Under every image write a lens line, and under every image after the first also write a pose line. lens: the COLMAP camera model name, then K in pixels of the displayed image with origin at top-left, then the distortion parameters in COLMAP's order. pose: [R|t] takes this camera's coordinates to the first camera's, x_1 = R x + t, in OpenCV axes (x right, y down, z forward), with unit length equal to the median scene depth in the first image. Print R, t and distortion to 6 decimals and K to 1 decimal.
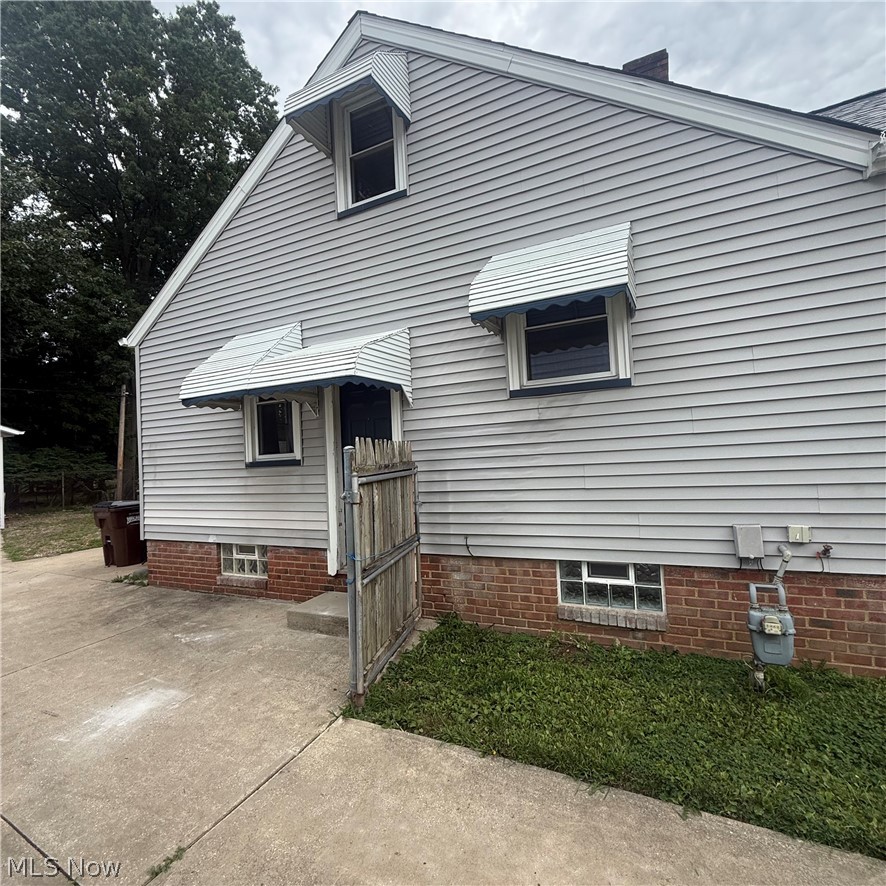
lens RADIAL K [[467.1, 0, 445.5], [0, 467.1, 439.6], [0, 0, 1]] dist [0.001047, 0.001562]
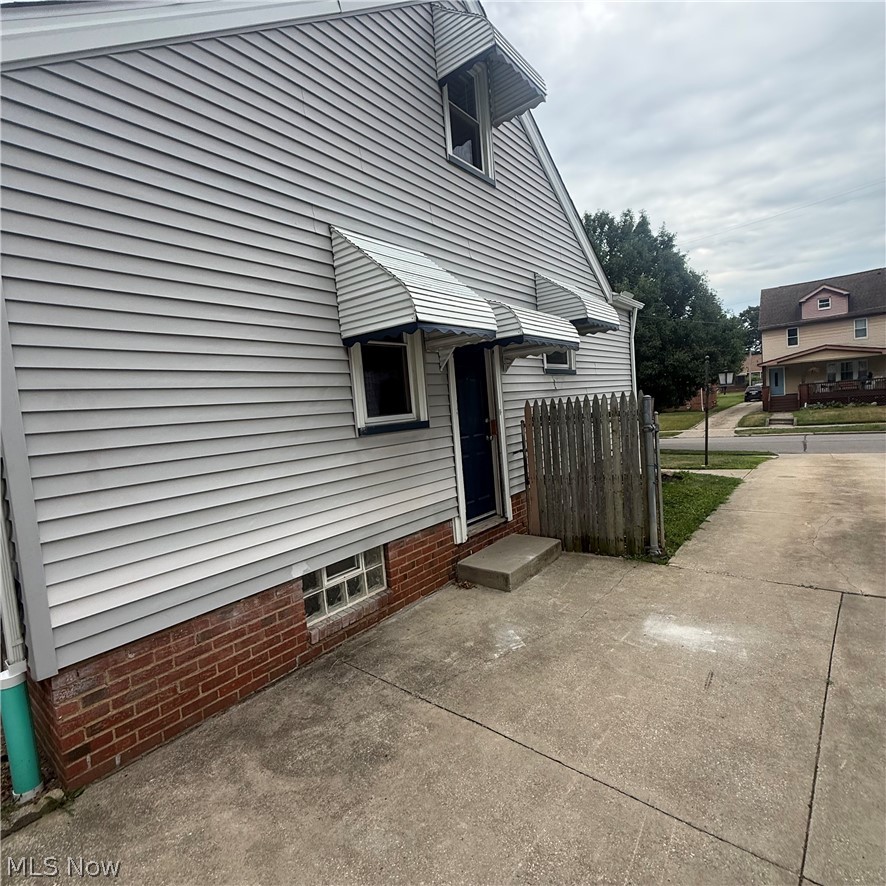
lens RADIAL K [[467.1, 0, 444.3], [0, 467.1, 443.2], [0, 0, 1]] dist [0.001047, 0.001562]
pose [[0.224918, -0.041725, 0.973484, -1.118338], [0.037836, 0.998703, 0.034064, 0.056115], [-0.973643, 0.029171, 0.226205, 0.792608]]
